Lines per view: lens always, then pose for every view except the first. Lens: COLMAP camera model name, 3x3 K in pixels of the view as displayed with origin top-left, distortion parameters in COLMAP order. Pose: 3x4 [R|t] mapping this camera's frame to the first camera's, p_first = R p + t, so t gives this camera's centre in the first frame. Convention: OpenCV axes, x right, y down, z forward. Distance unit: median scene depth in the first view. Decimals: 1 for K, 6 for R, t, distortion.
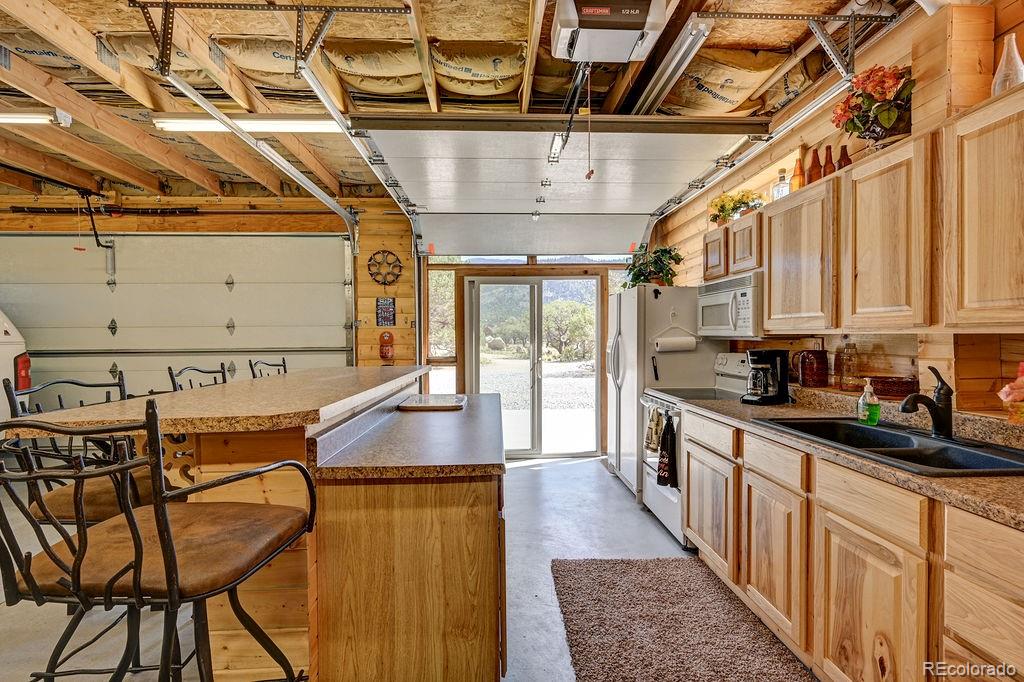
lens RADIAL K [[460.0, 0, 515.3], [0, 460.0, 340.2], [0, 0, 1]] dist [-0.001108, 0.000177]
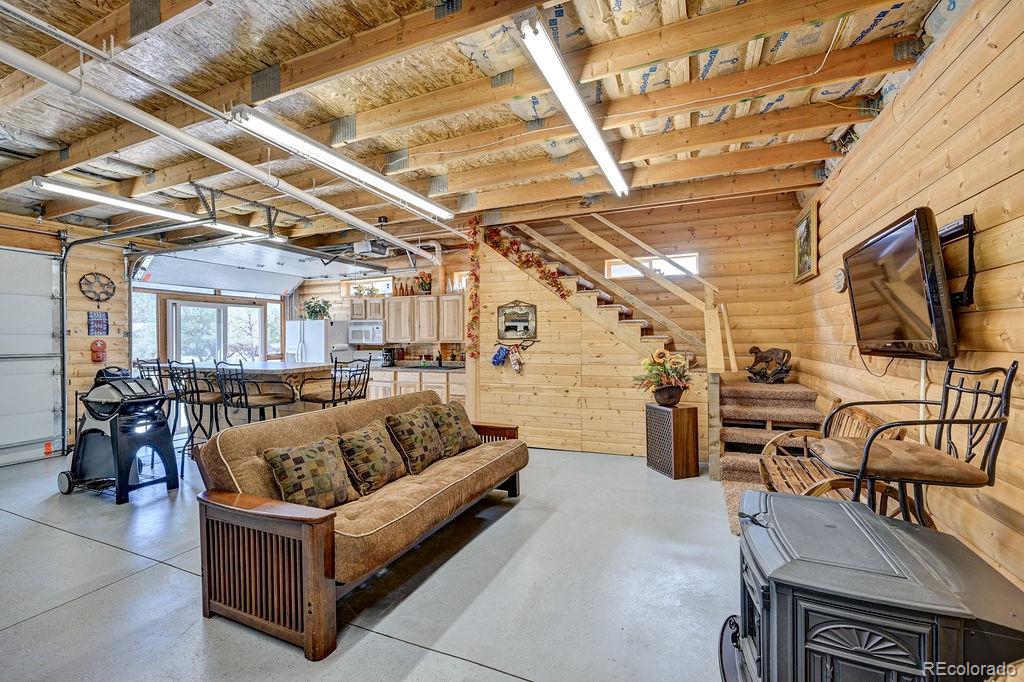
lens RADIAL K [[432.2, 0, 513.7], [0, 432.2, 345.0], [0, 0, 1]] dist [0.000057, 0.000001]
pose [[0.448731, -0.001740, 0.893665, -0.808442], [0.010942, 0.999934, -0.003547, 0.010917], [-0.893600, 0.011371, 0.448721, -0.488534]]
